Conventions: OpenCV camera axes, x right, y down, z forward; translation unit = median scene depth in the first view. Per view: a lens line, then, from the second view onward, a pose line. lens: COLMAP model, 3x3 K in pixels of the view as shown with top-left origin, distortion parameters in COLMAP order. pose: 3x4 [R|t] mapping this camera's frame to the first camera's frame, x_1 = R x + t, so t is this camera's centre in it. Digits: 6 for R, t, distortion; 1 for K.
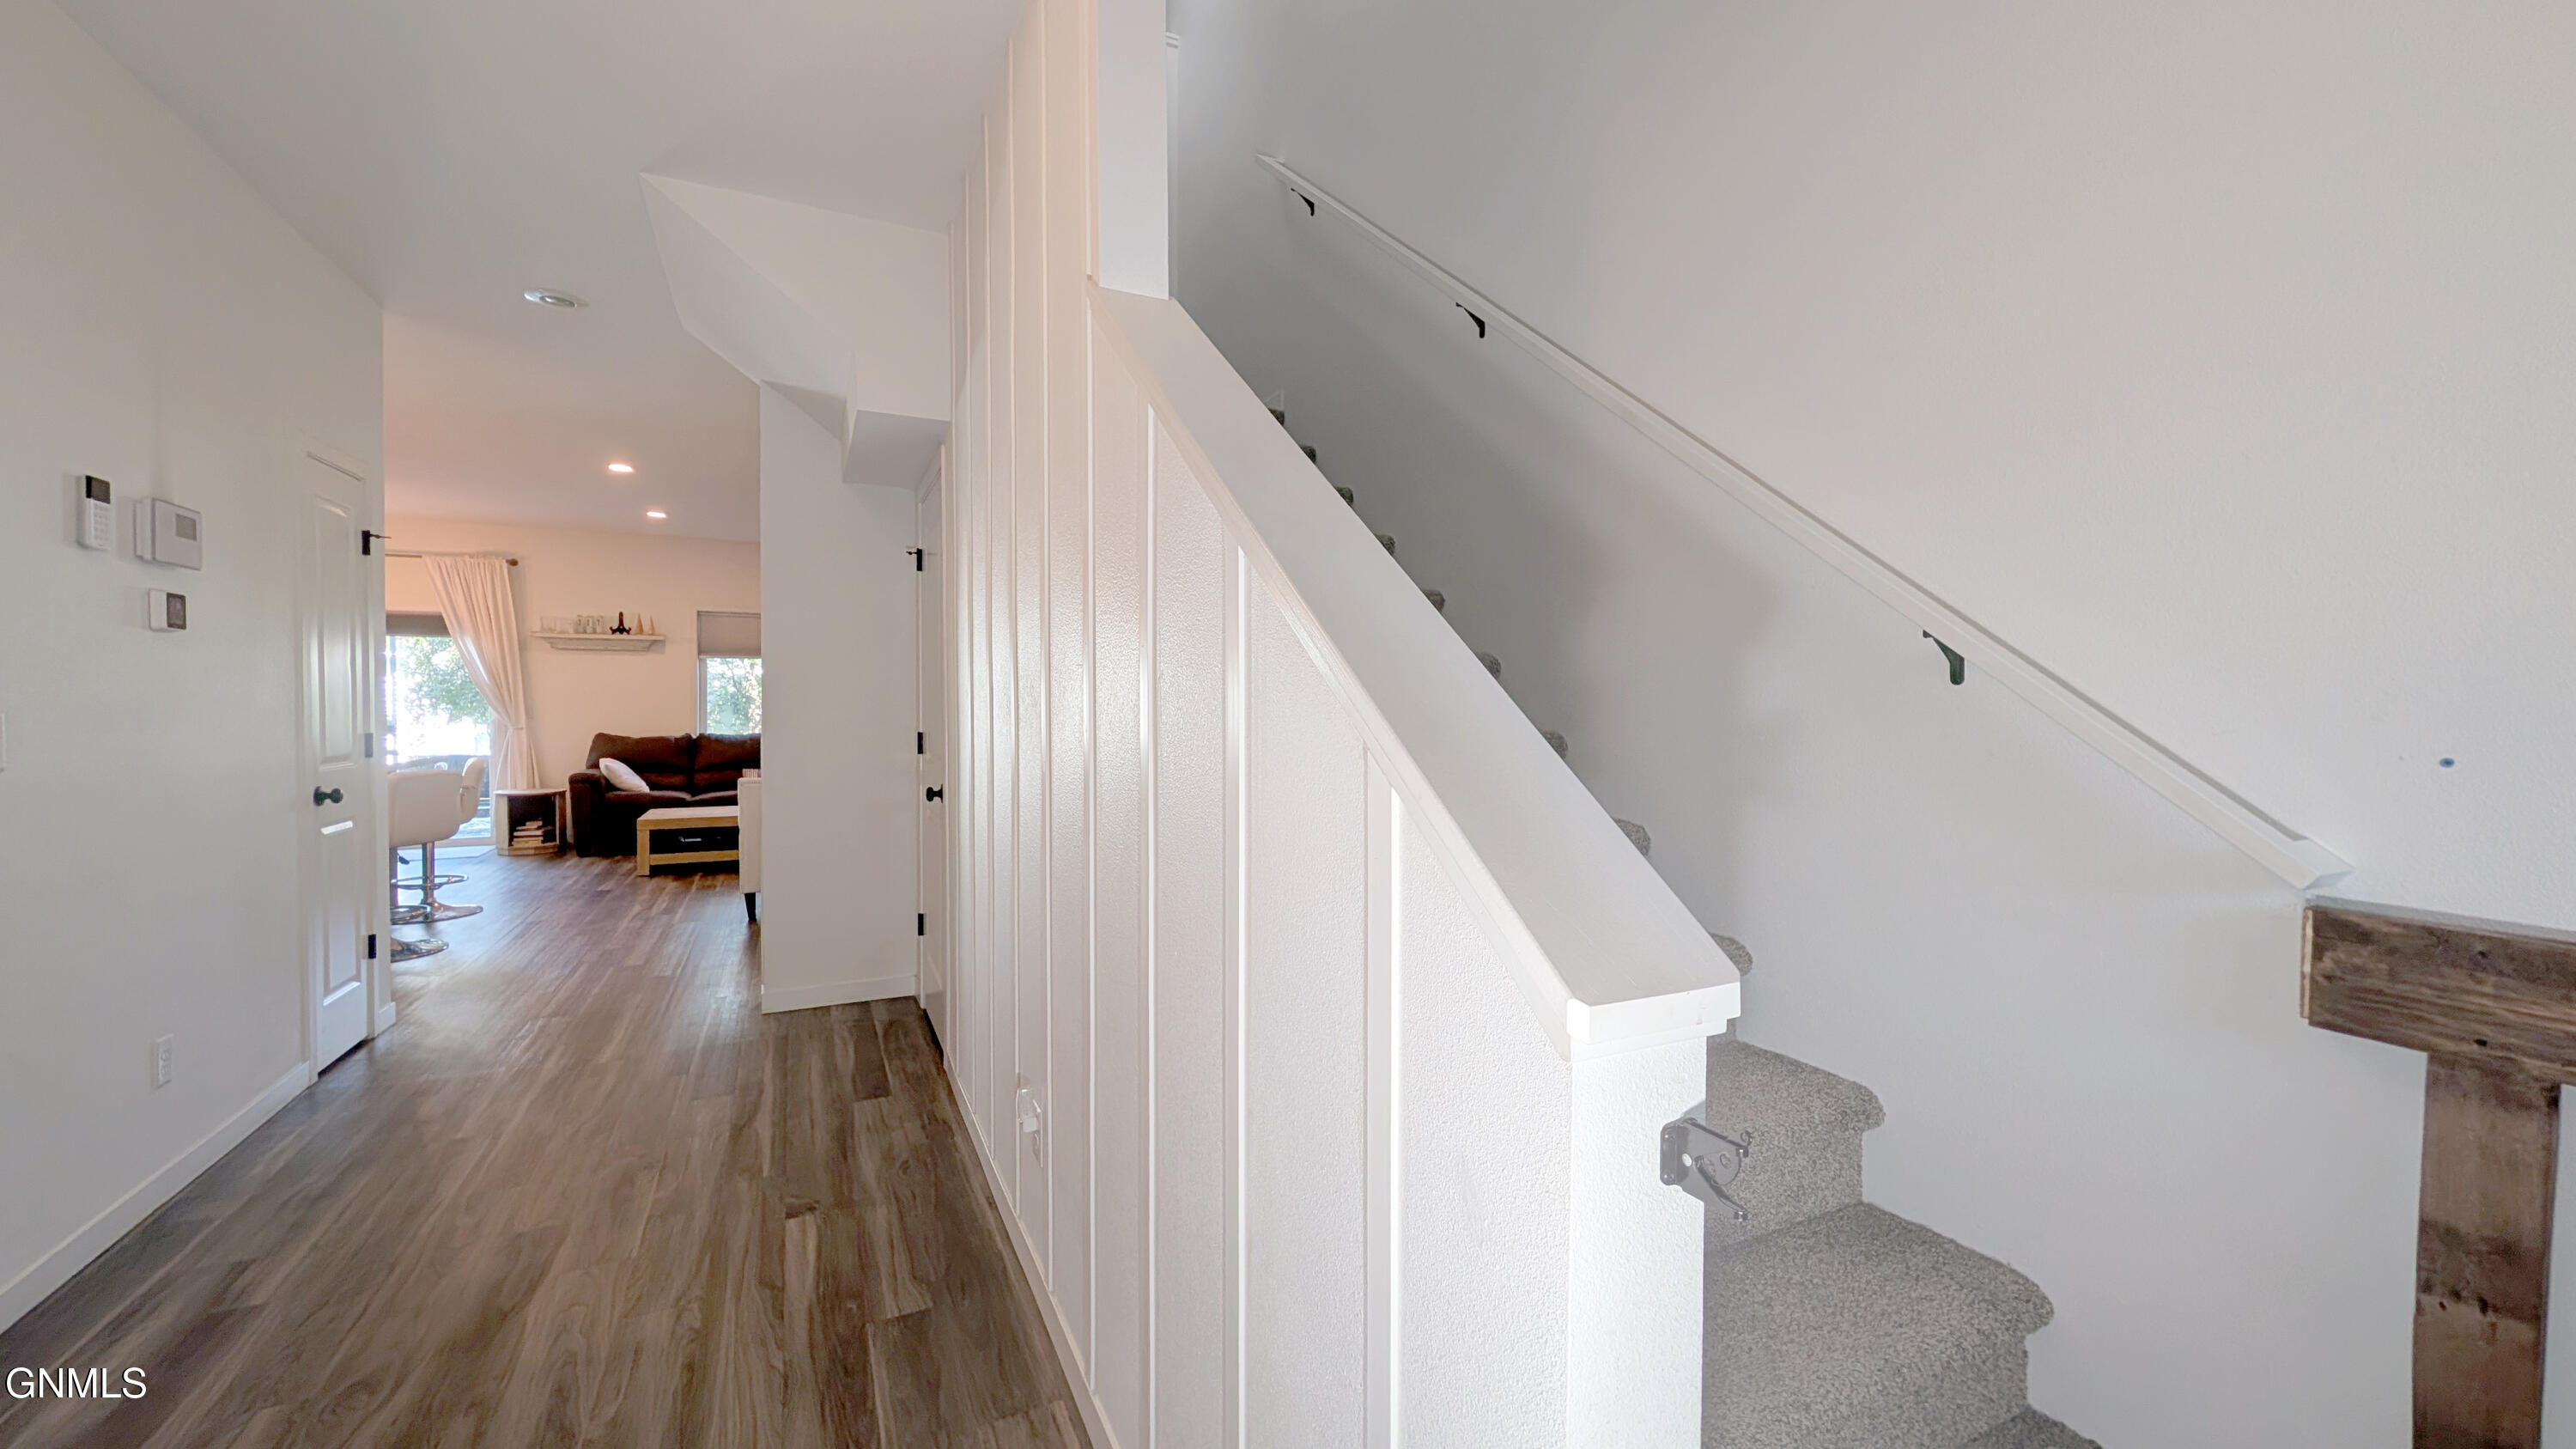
lens RADIAL K [[1003.3, 0, 1301.1], [0, 1003.3, 731.7], [0, 0, 1]] dist [0.003862, -0.000401]
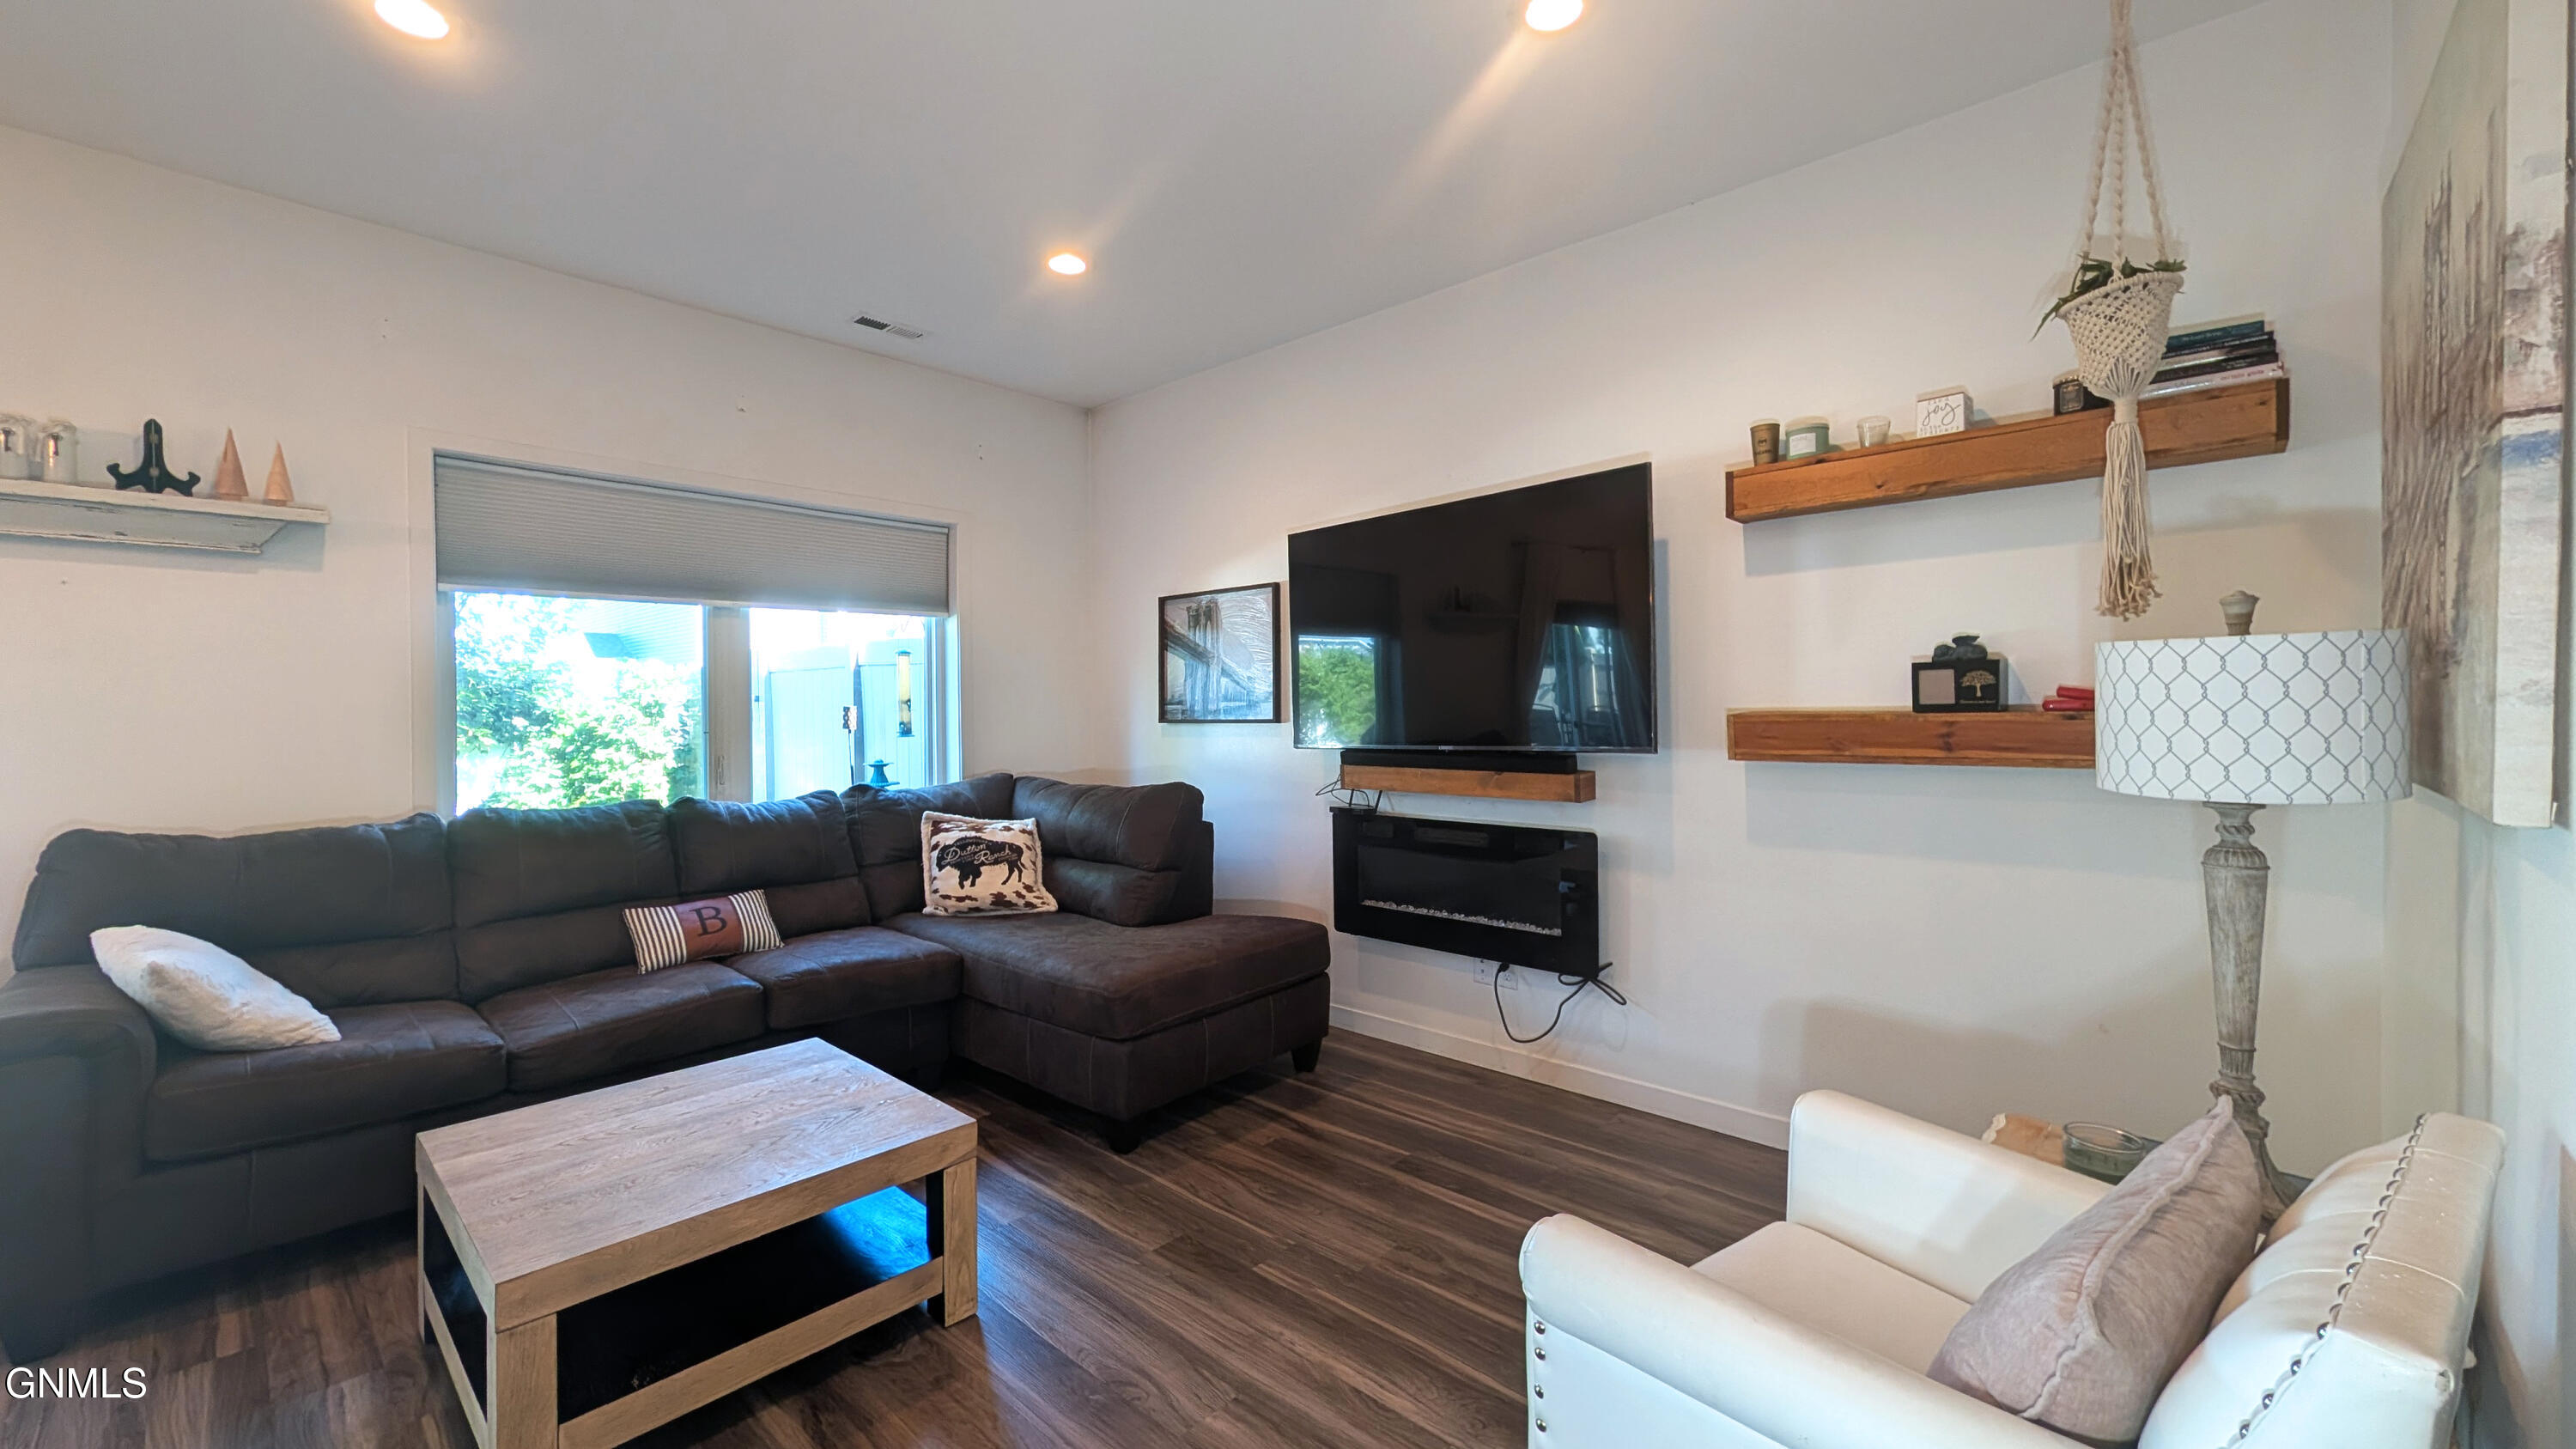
lens RADIAL K [[1003.3, 0, 1285.9], [0, 1003.3, 728.7], [0, 0, 1]] dist [0.003862, -0.000401]
pose [[0.934284, -0.010887, 0.356363, -0.499145], [0.014140, 0.999879, -0.006524, -0.020953], [-0.356249, 0.011134, 0.934325, 0.638404]]
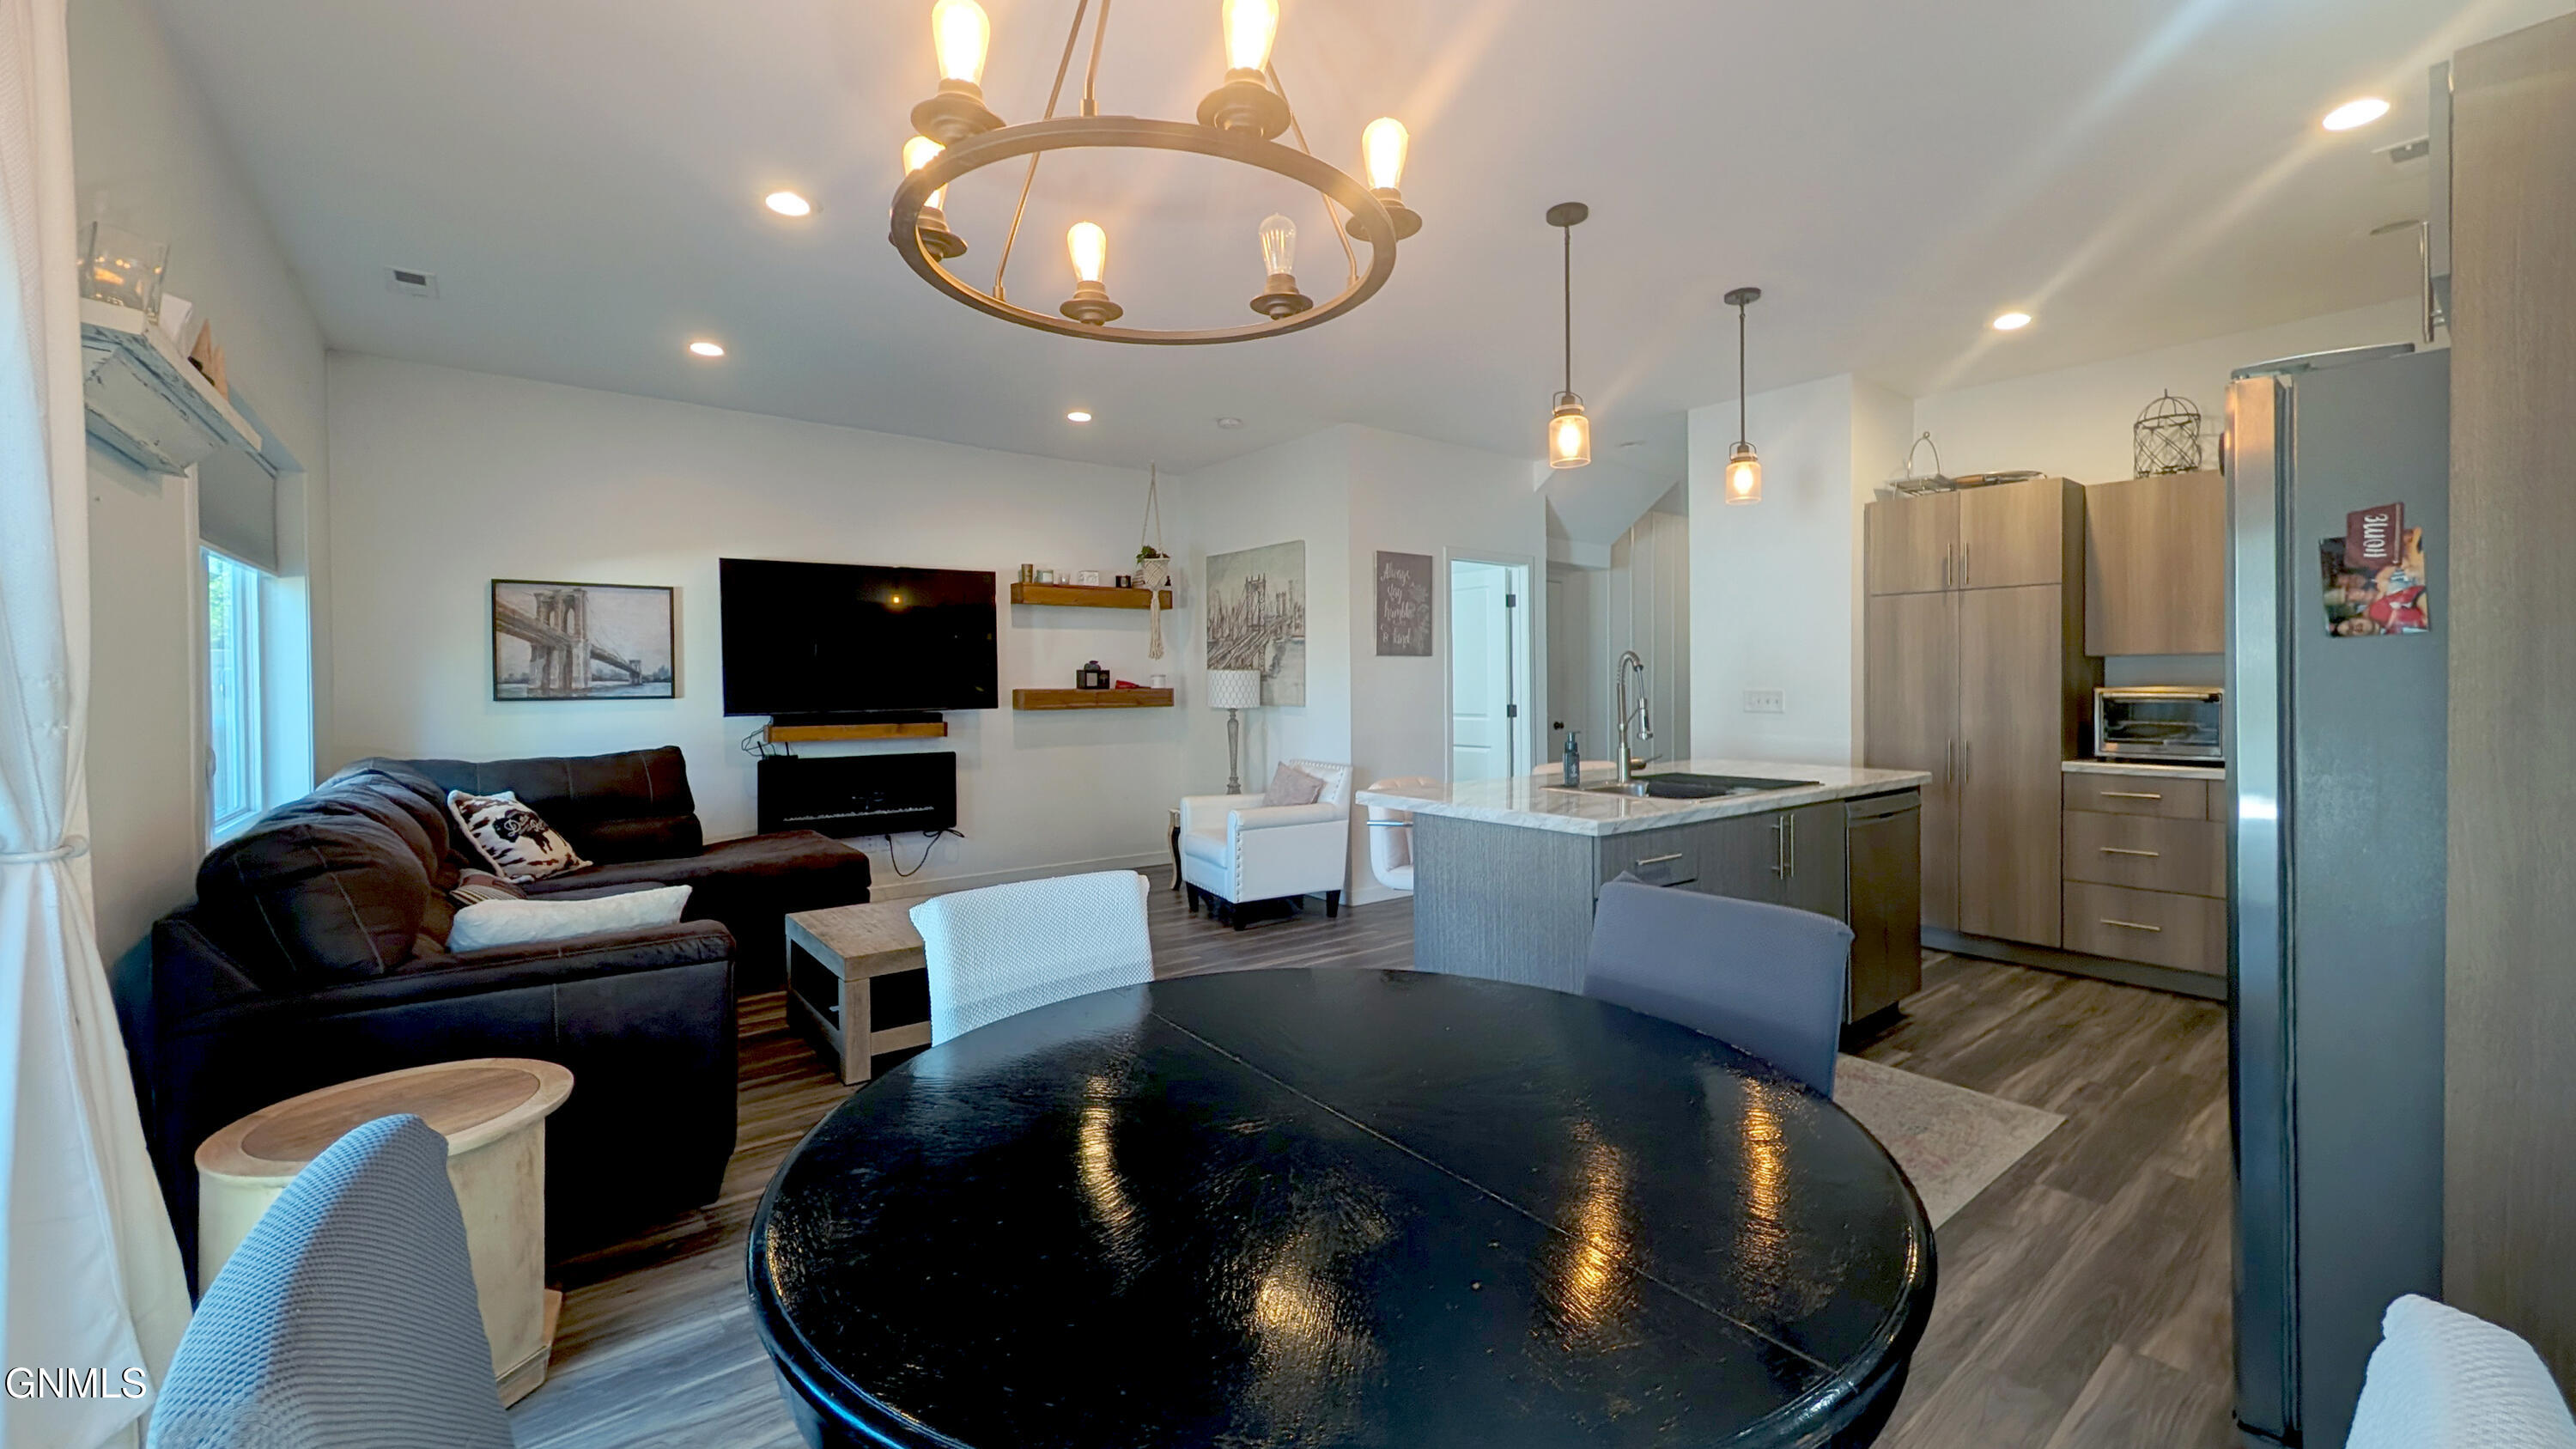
lens RADIAL K [[1003.3, 0, 1311.1], [0, 1003.3, 701.8], [0, 0, 1]] dist [0.003862, -0.000401]
pose [[-0.232631, -0.010393, 0.972509, -1.017365], [0.031568, 0.999335, 0.018231, -0.024092], [-0.972053, 0.034941, -0.232149, 0.861104]]
